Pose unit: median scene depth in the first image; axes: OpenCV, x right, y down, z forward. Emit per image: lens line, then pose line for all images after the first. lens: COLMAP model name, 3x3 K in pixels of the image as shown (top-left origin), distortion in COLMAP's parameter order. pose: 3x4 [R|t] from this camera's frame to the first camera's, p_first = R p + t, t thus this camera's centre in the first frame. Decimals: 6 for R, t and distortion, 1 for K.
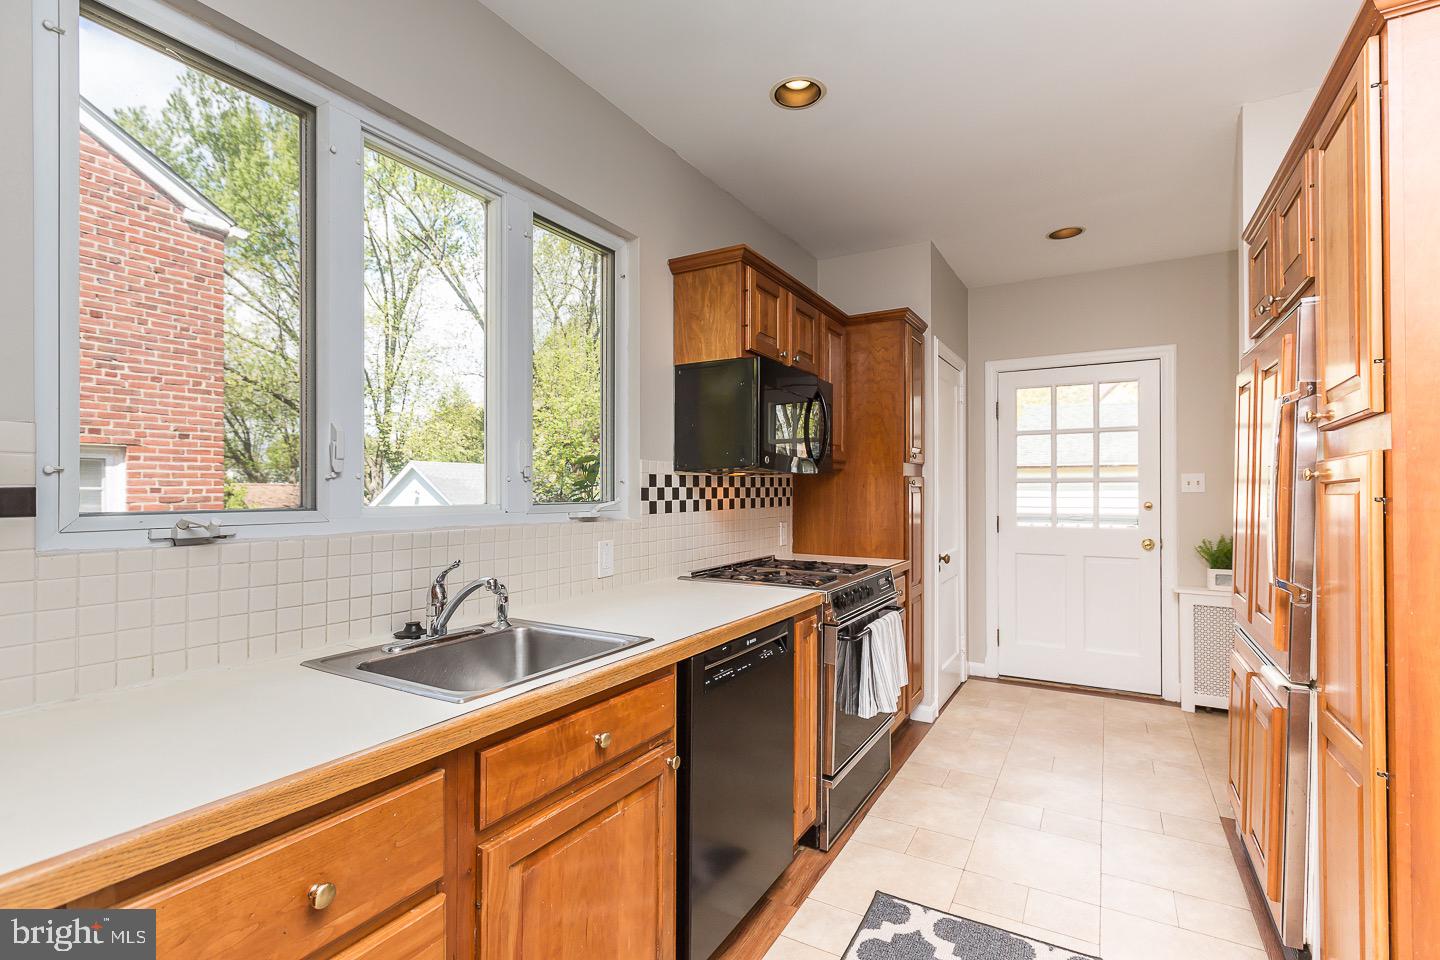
lens RADIAL K [[653.2, 0, 721.9], [0, 653.2, 486.3], [0, 0, 1]] dist [0.001434, -0.000115]
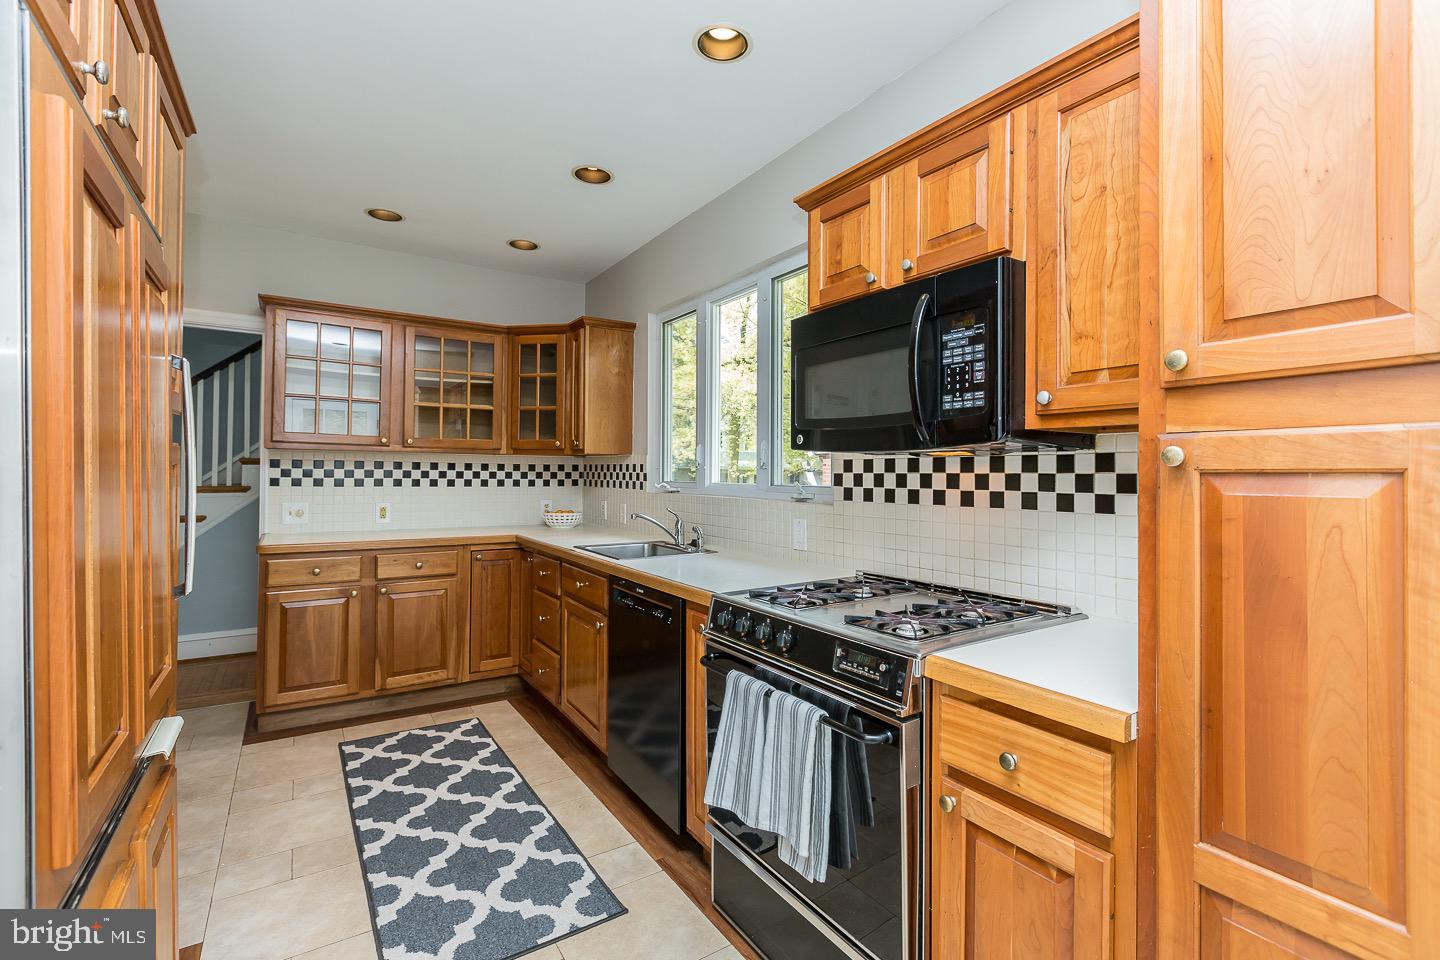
lens RADIAL K [[653.2, 0, 731.7], [0, 653.2, 470.2], [0, 0, 1]] dist [0.001434, -0.000115]
pose [[-0.443956, -0.005472, -0.896032, 0.928314], [-0.001193, 0.999984, -0.005516, 0.003152], [0.896048, -0.001380, -0.443955, 1.431152]]
